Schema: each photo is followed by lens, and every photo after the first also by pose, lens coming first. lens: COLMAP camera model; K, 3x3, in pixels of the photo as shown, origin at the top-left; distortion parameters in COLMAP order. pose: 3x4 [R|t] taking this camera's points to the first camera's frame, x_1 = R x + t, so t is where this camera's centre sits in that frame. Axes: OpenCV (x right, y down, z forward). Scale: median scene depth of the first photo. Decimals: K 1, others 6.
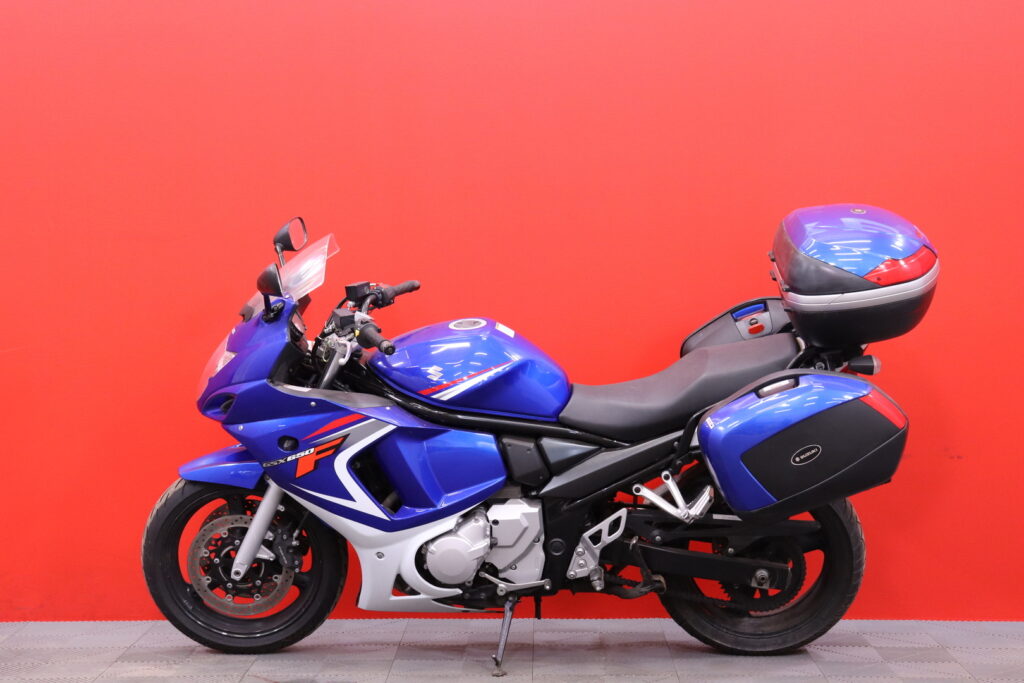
lens RADIAL K [[1904.2, 0, 512.3], [0, 1904.2, 345.7], [0, 0, 1]] dist [0.203432, 0.000000]
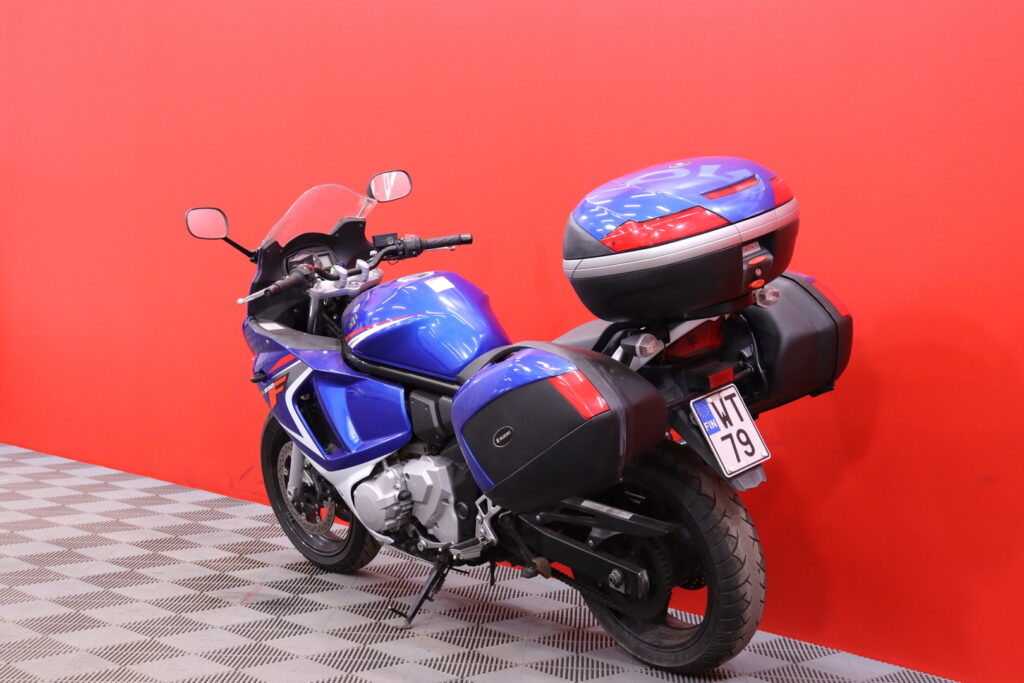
lens RADIAL K [[1759.0, 0, 507.5], [0, 1759.0, 346.2], [0, 0, 1]] dist [0.108301, 0.000000]
pose [[0.680067, 0.078854, -0.728897, 0.671900], [-0.064950, 0.996770, 0.047235, -0.021225], [0.730267, 0.015219, 0.682992, 0.397525]]
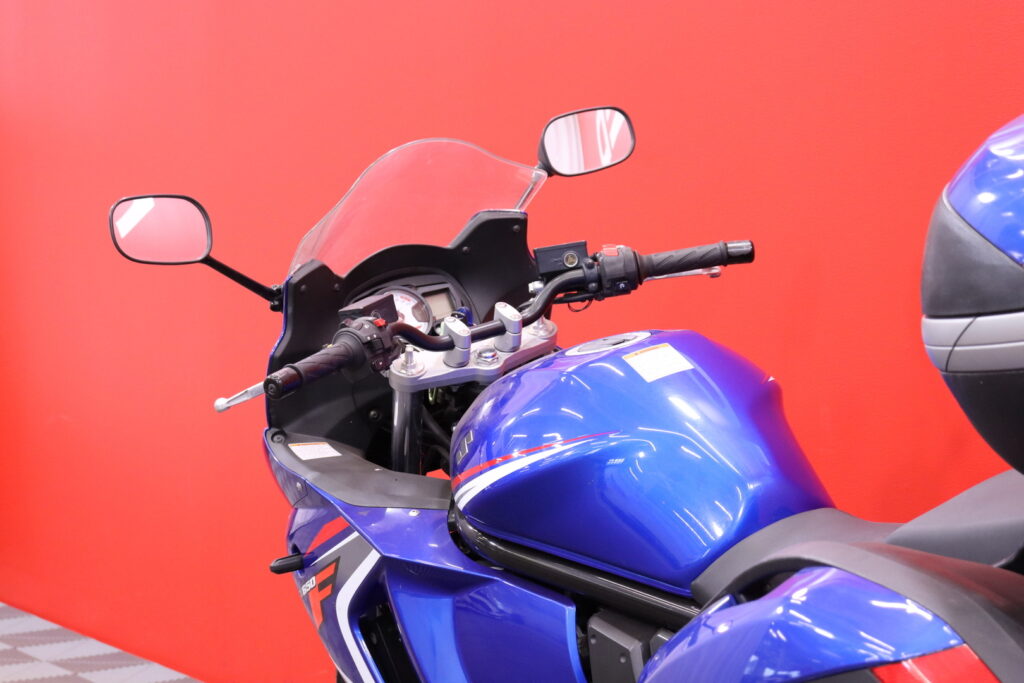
lens RADIAL K [[2386.6, 0, 511.8], [0, 2386.6, 337.3], [0, 0, 1]] dist [0.418848, 0.000000]
pose [[0.538258, 0.059164, -0.840701, 0.416258], [-0.047115, 0.998085, 0.040075, -0.032851], [0.841462, 0.018039, 0.540015, 0.673242]]
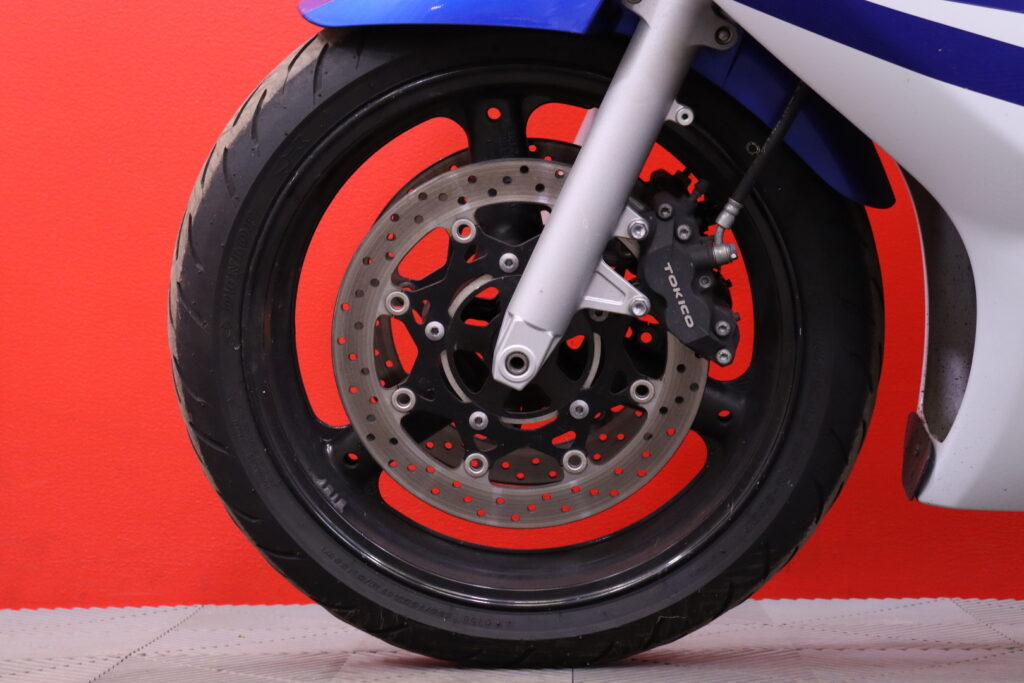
lens RADIAL K [[2121.8, 0, 511.7], [0, 2121.8, 347.8], [0, 0, 1]] dist [0.281387, 0.000000]
pose [[0.999921, -0.012460, -0.001429, -0.143686], [0.012349, 0.998051, -0.061171, 0.135396], [0.002189, 0.061148, 0.998126, 0.693008]]
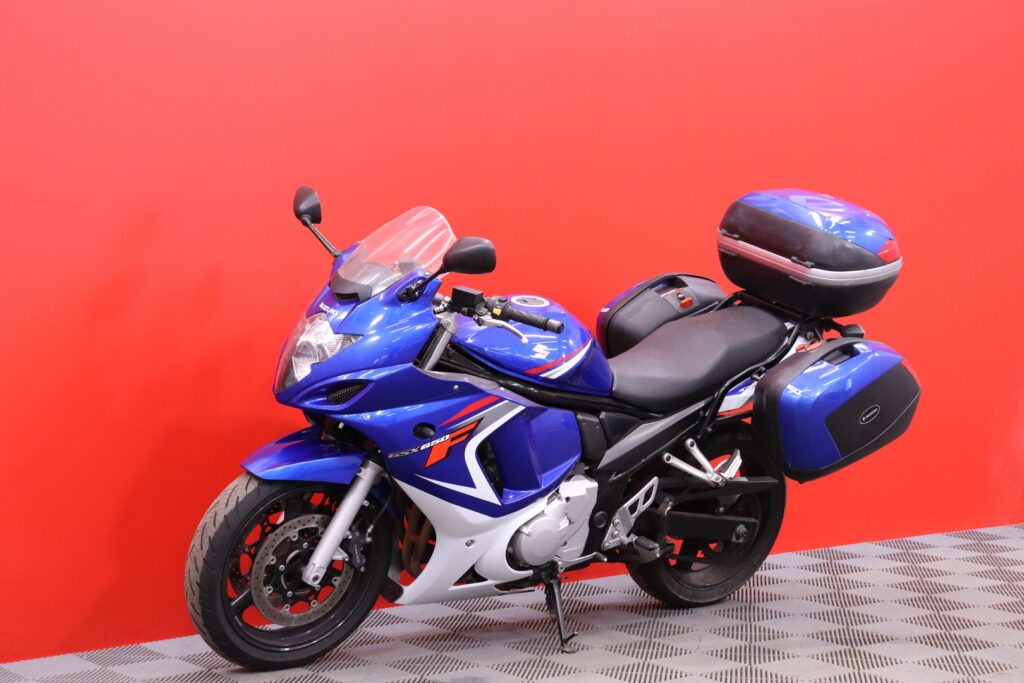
lens RADIAL K [[1924.2, 0, 512.9], [0, 1924.2, 381.9], [0, 0, 1]] dist [0.395228, 0.000000]
pose [[0.768327, -0.036399, 0.639021, -0.654977], [0.017901, 0.999213, 0.035392, -0.005112], [-0.639807, -0.015754, 0.768374, 0.236221]]
